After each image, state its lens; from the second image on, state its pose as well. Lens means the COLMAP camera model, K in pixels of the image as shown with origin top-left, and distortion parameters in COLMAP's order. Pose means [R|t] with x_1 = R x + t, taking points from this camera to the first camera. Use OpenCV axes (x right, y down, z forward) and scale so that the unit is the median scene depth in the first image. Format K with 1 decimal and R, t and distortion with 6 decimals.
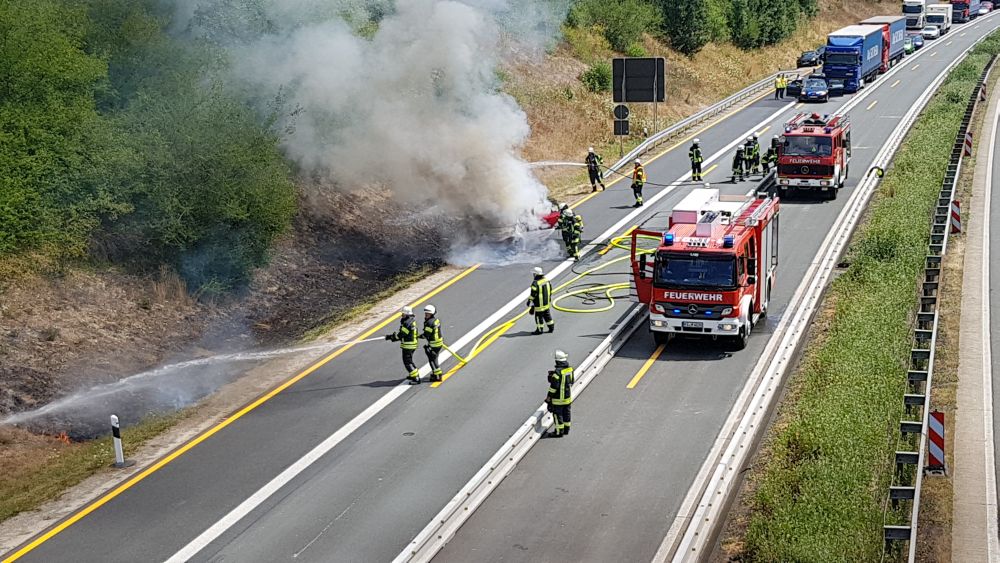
lens RADIAL K [[1593.0, 0, 501.7], [0, 1593.0, 282.2], [0, 0, 1]] dist [0.059949, 0.000000]
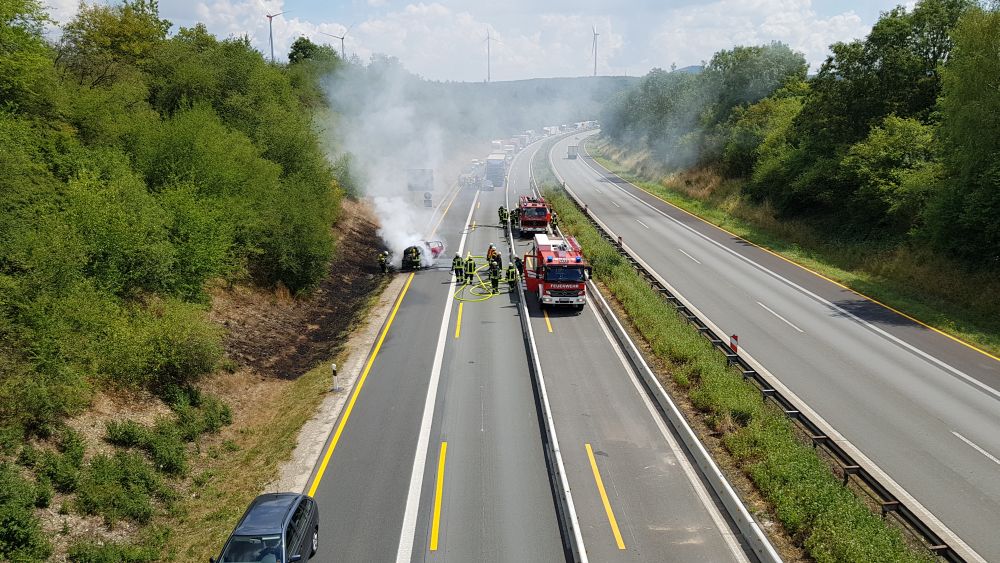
lens RADIAL K [[770.5, 0, 518.7], [0, 770.5, 267.0], [0, 0, 1]] dist [0.065356, -0.109767]
pose [[0.946625, -0.034139, 0.320525, -0.258606], [0.037728, 0.999276, -0.004993, -0.013459], [-0.320122, 0.016819, 0.947227, 0.061954]]
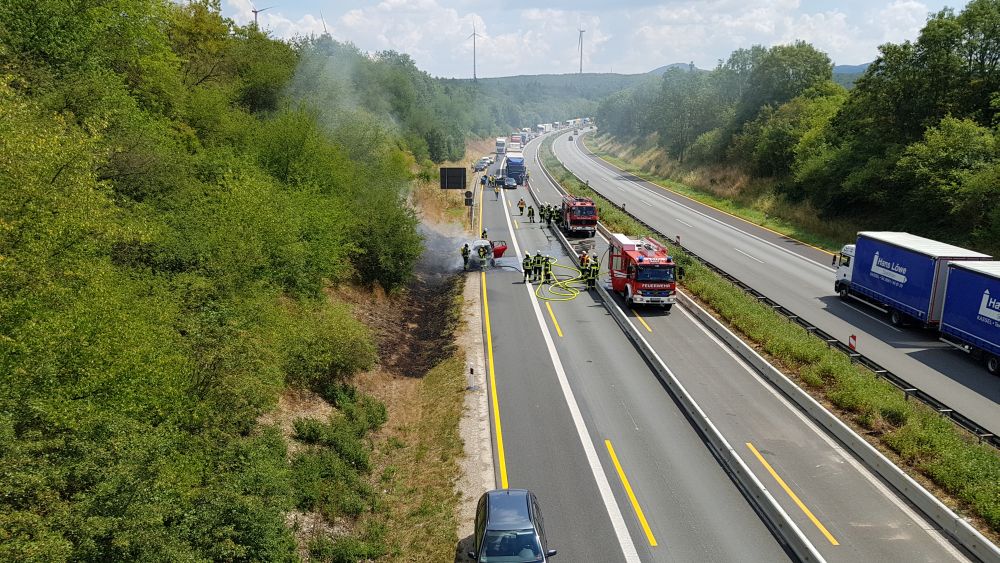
lens RADIAL K [[770.5, 0, 506.0], [0, 770.5, 271.7], [0, 0, 1]] dist [0.065356, -0.109767]
pose [[0.944517, -0.035277, 0.326562, -0.398113], [0.035607, 0.999354, 0.004968, -0.021853], [-0.326526, 0.006935, 0.945163, 0.099176]]
